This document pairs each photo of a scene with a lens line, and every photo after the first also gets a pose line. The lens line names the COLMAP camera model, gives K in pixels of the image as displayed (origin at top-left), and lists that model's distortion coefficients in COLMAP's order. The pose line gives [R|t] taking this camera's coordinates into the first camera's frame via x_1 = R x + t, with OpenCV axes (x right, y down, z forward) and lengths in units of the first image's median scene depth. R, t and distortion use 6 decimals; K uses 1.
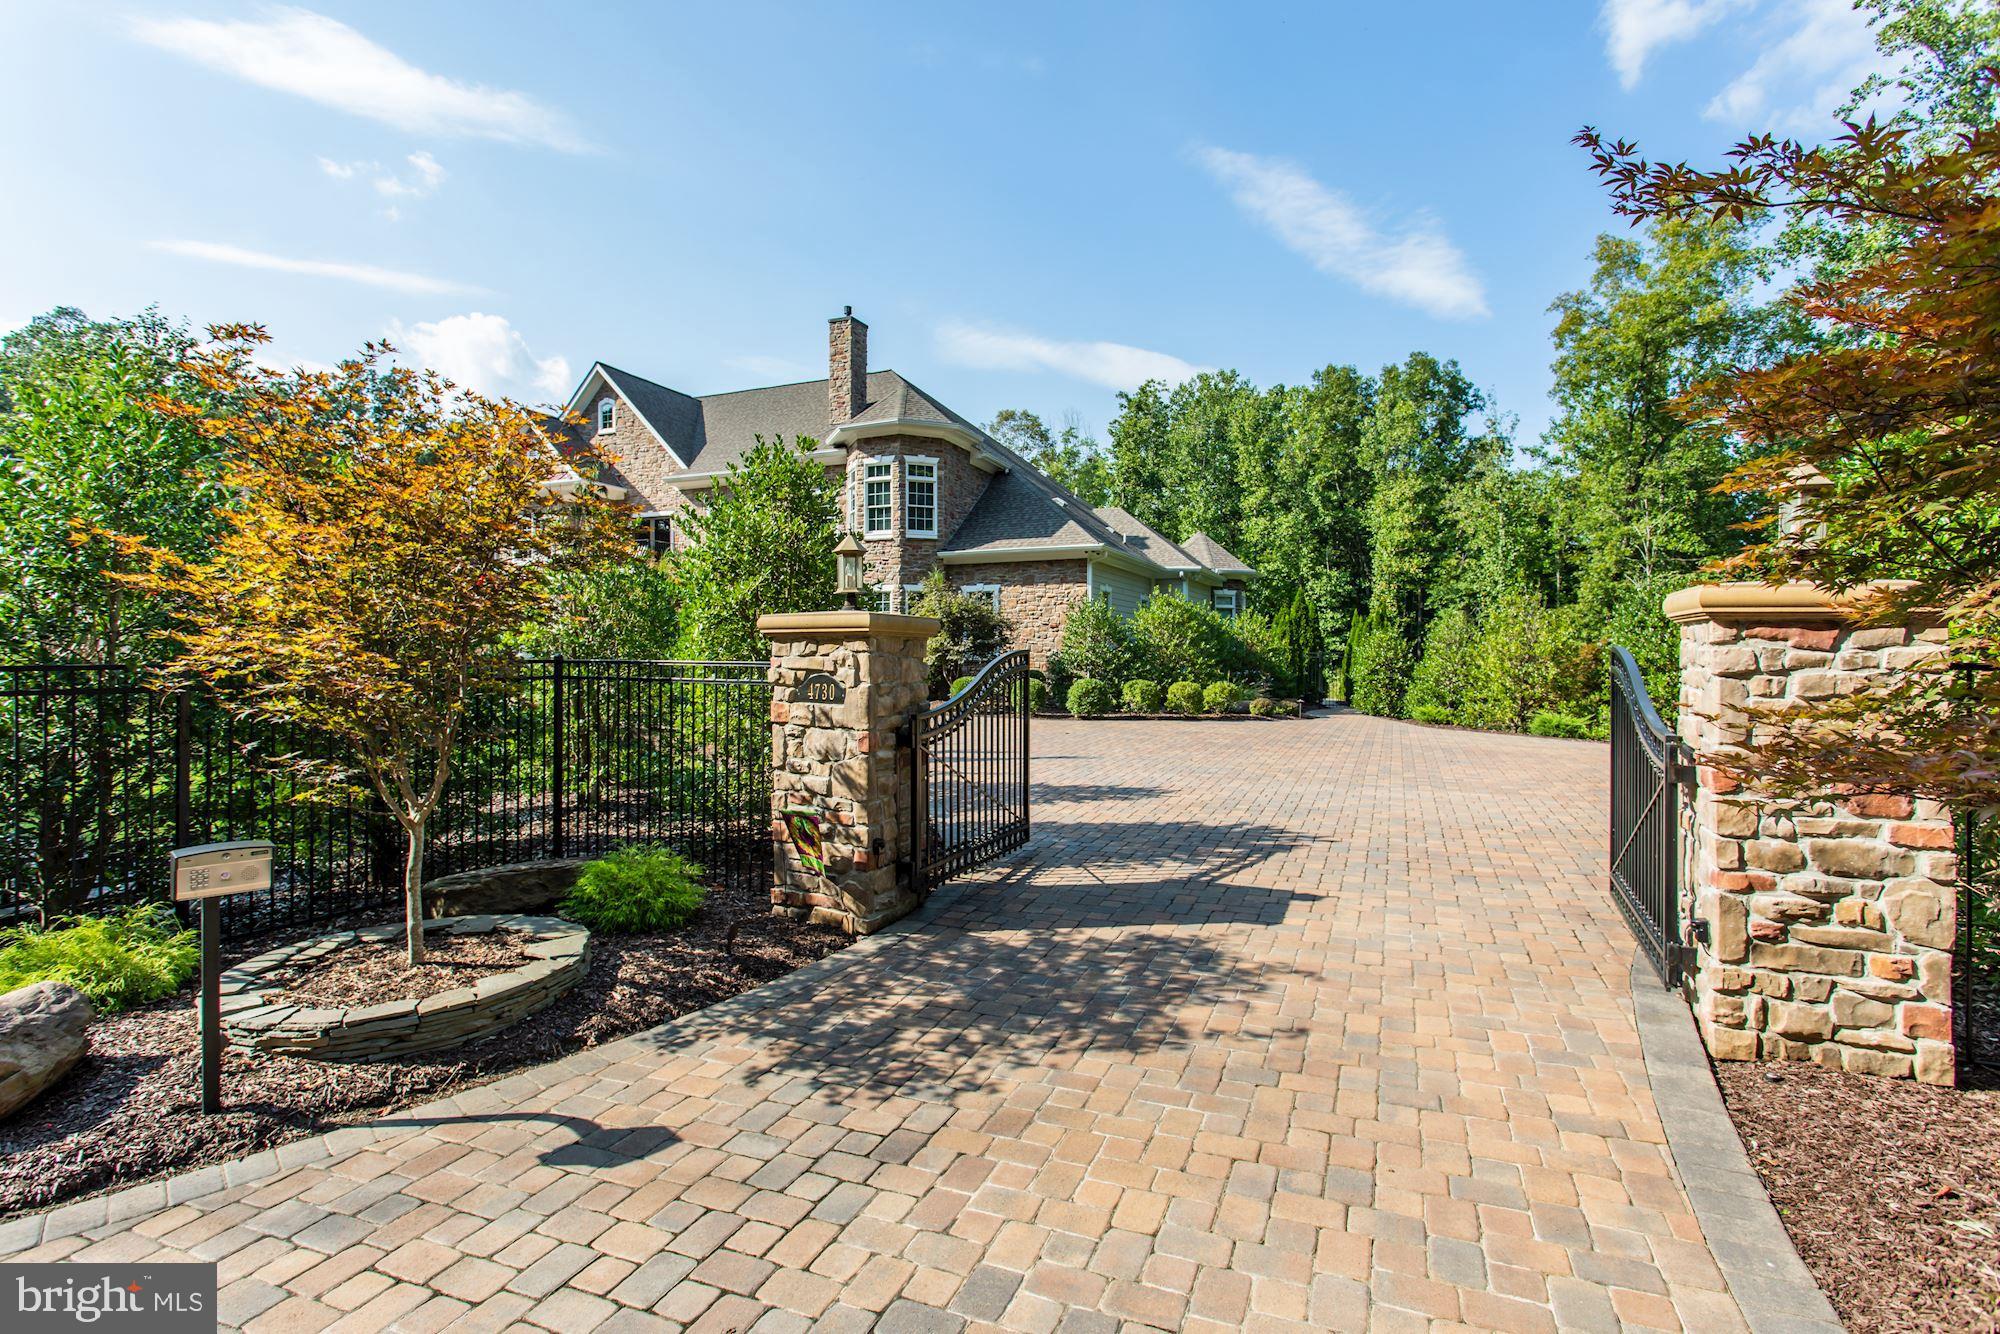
lens RADIAL K [[953.1, 0, 967.0], [0, 953.1, 672.7], [0, 0, 1]] dist [0.002965, 0.000660]
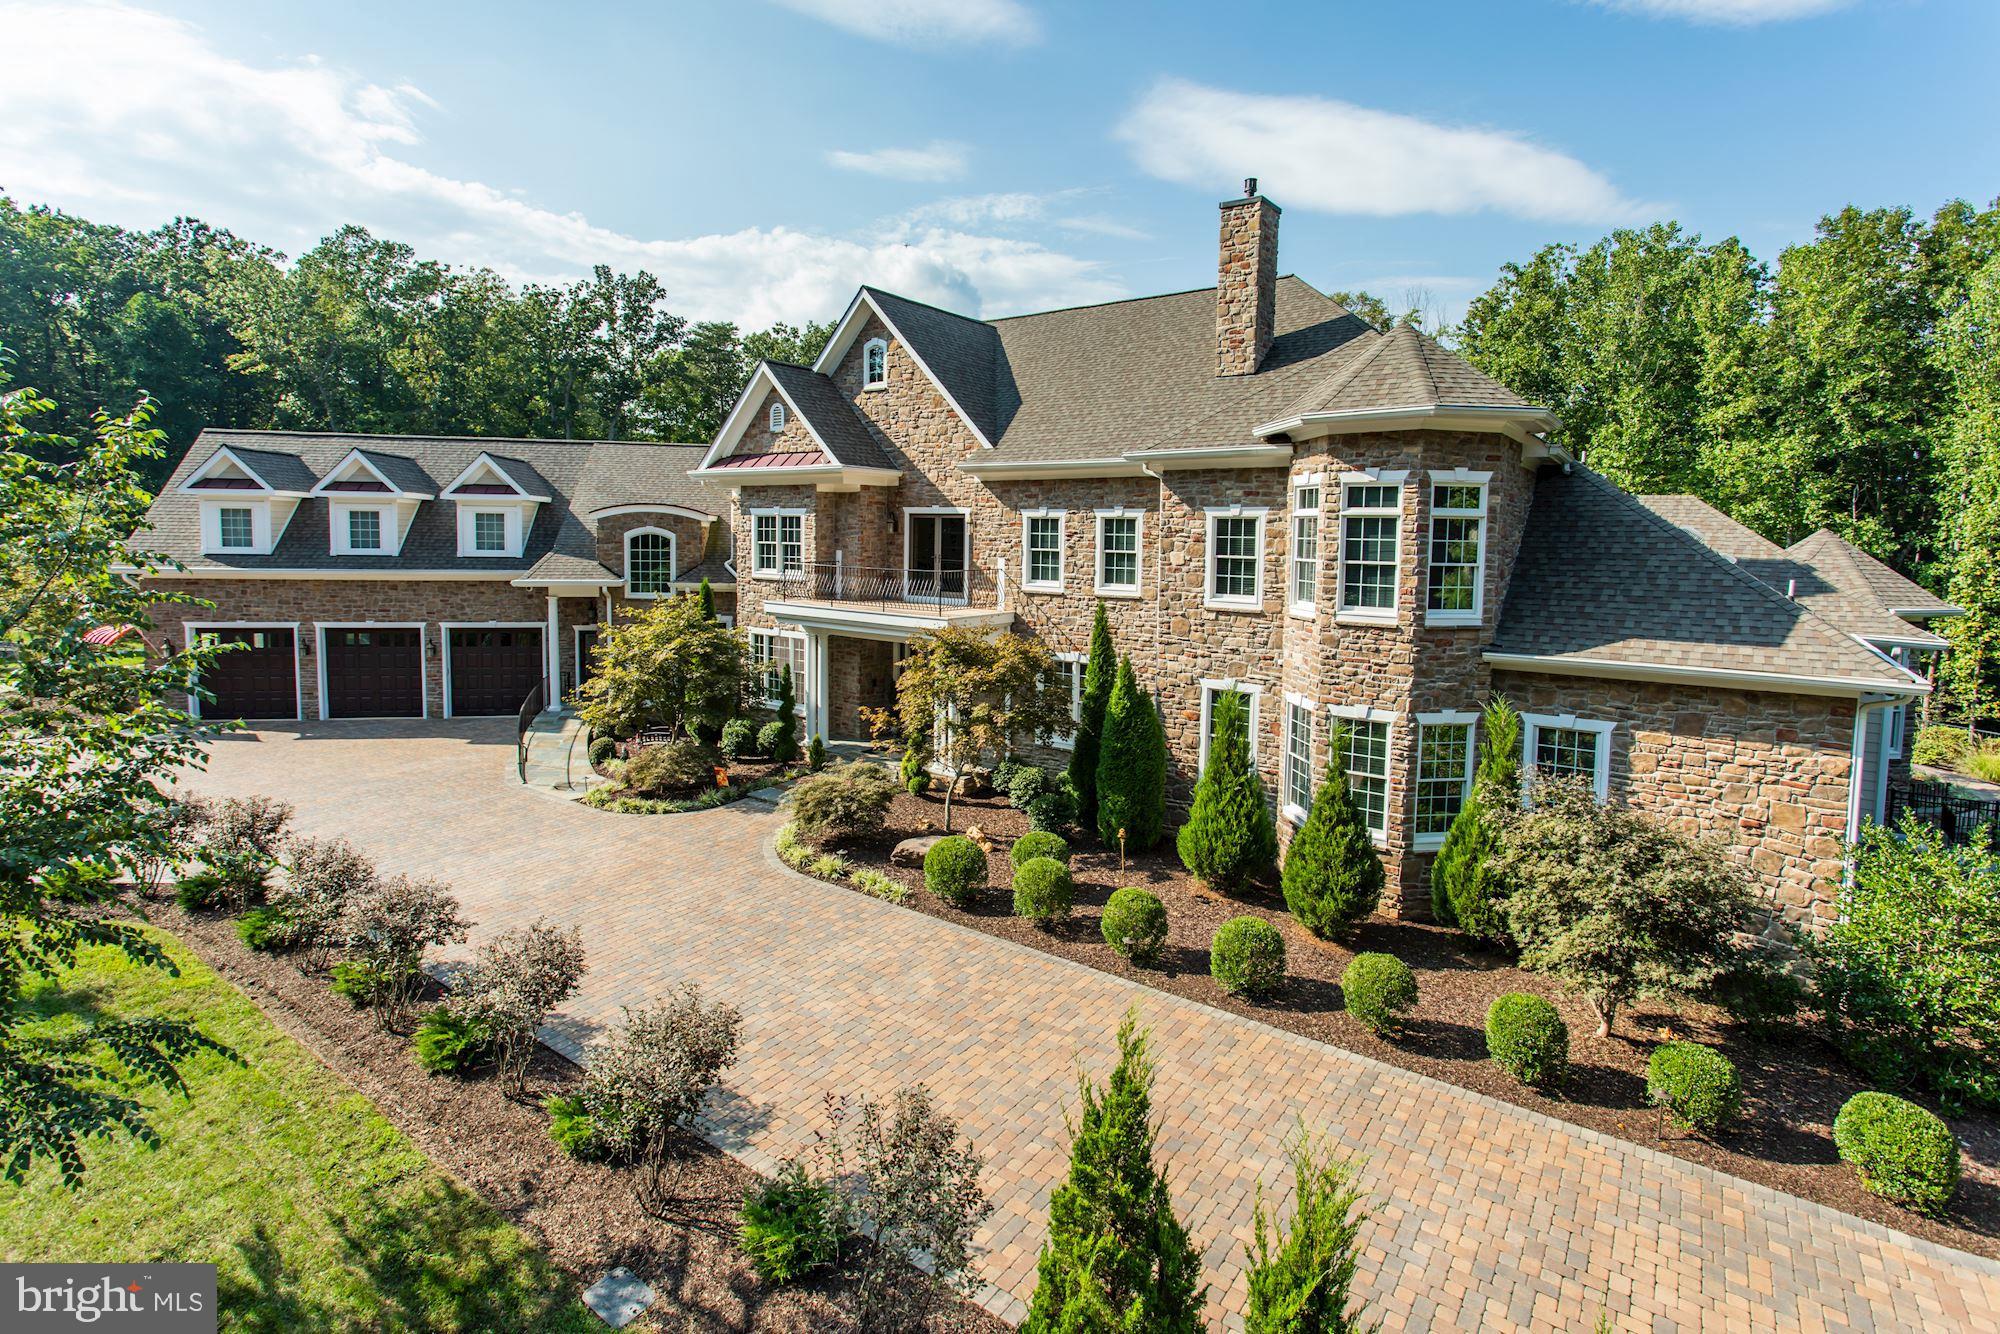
lens RADIAL K [[942.5, 0, 973.8], [0, 942.5, 623.3], [0, 0, 1]] dist [-0.000702, 0.006576]
pose [[0.974842, 0.035082, -0.220118, -0.158973], [-0.016132, 0.996051, 0.087306, -0.151578], [0.222312, -0.081558, 0.971558, 0.351469]]
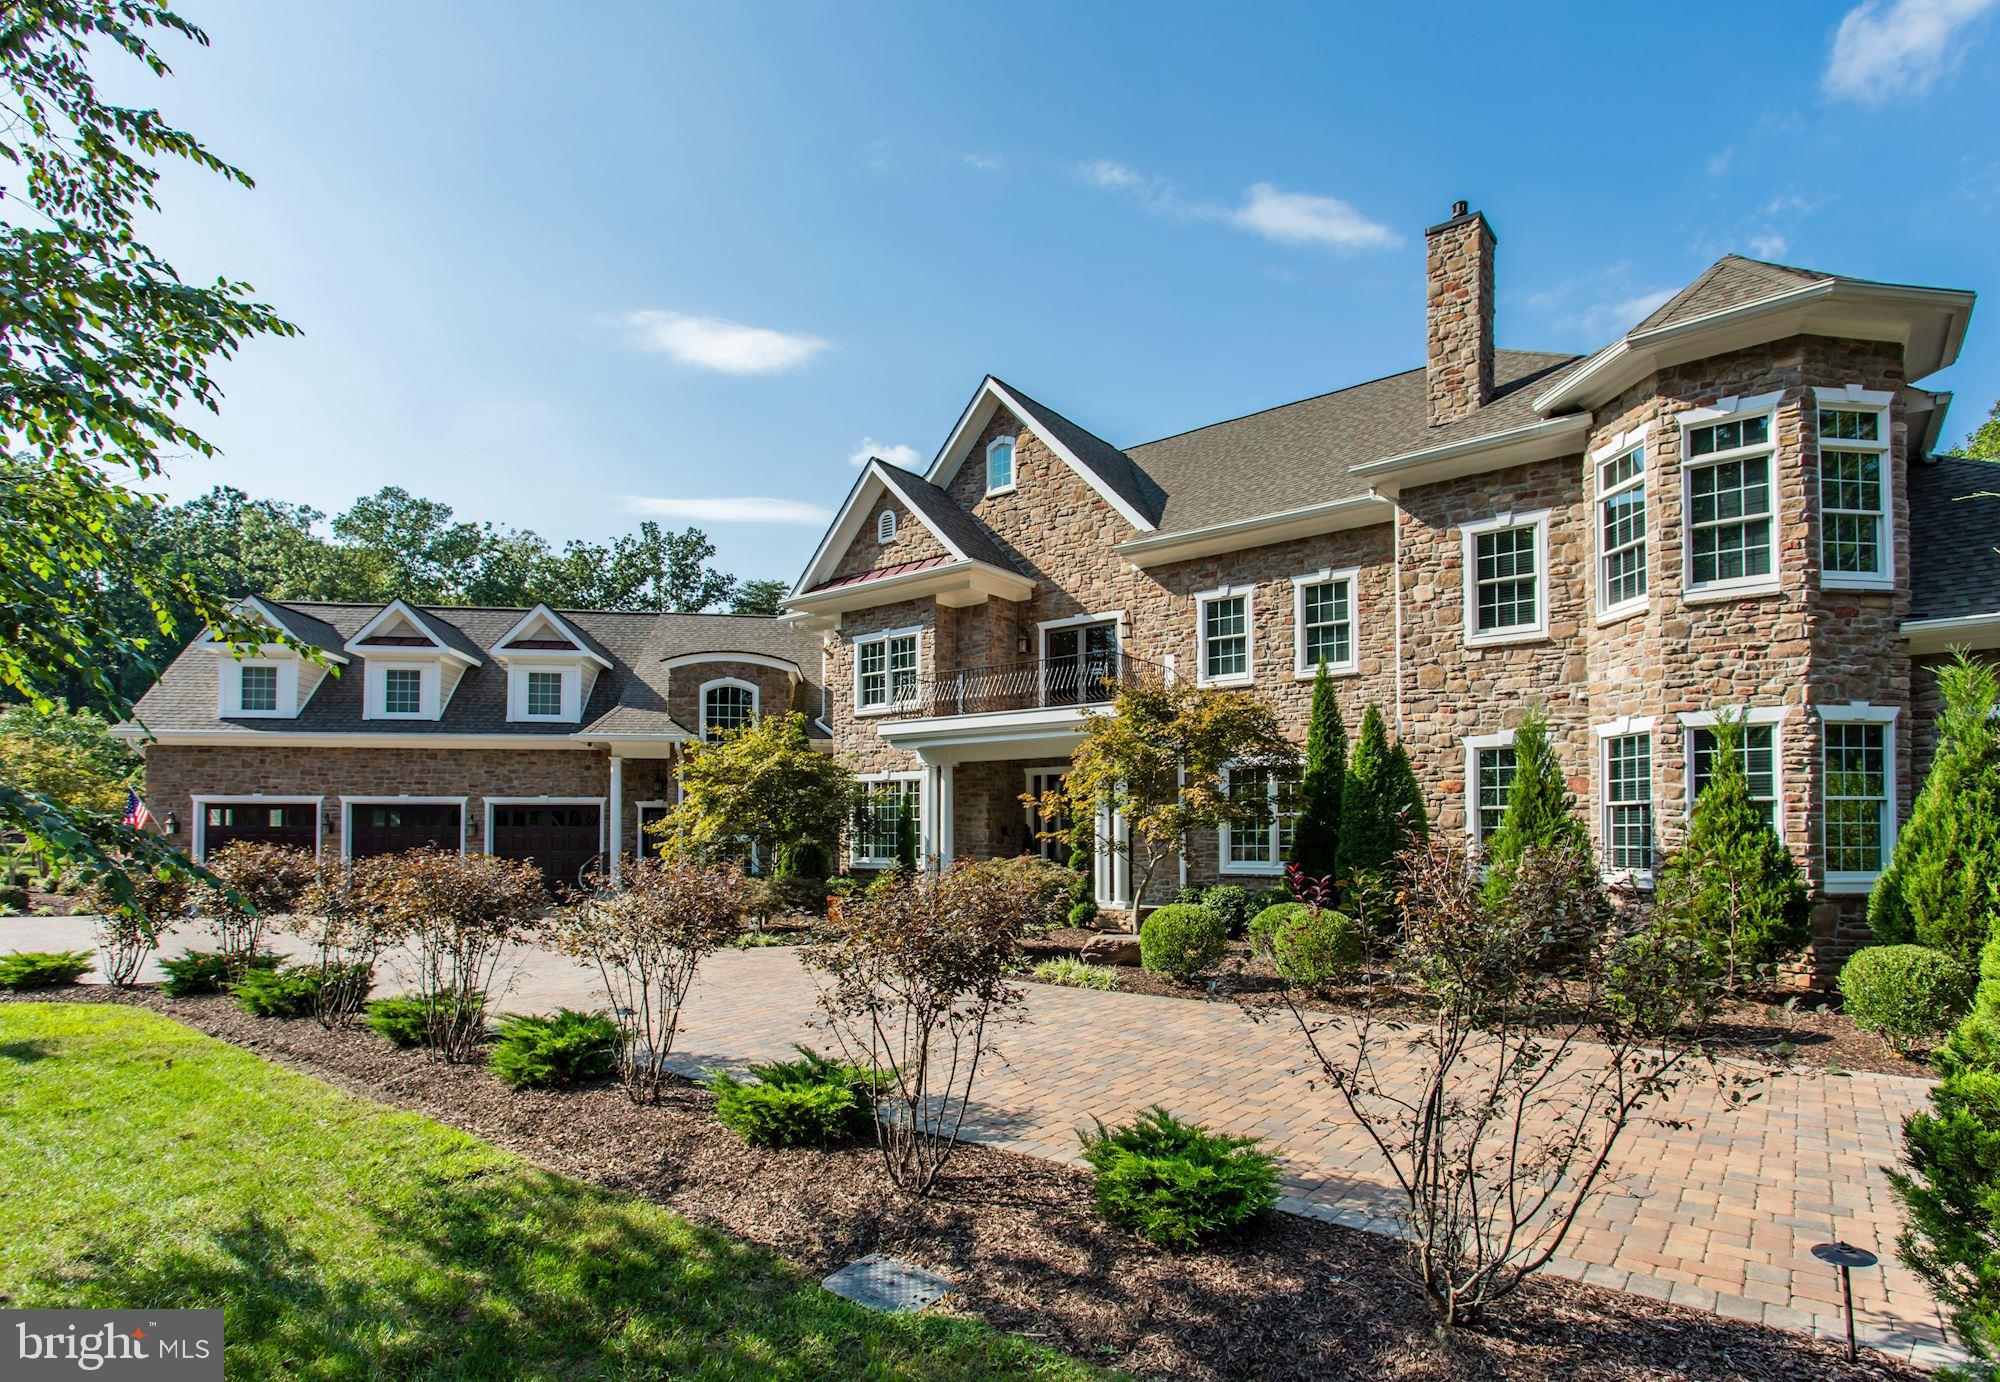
lens RADIAL K [[995.9, 0, 995.4], [0, 995.9, 853.7], [0, 0, 1]] dist [-0.000087, 0.002324]
pose [[0.970554, 0.006705, -0.240792, -0.244756], [-0.008416, 0.999946, -0.006077, -0.020308], [0.240739, 0.007925, 0.970558, 0.416757]]
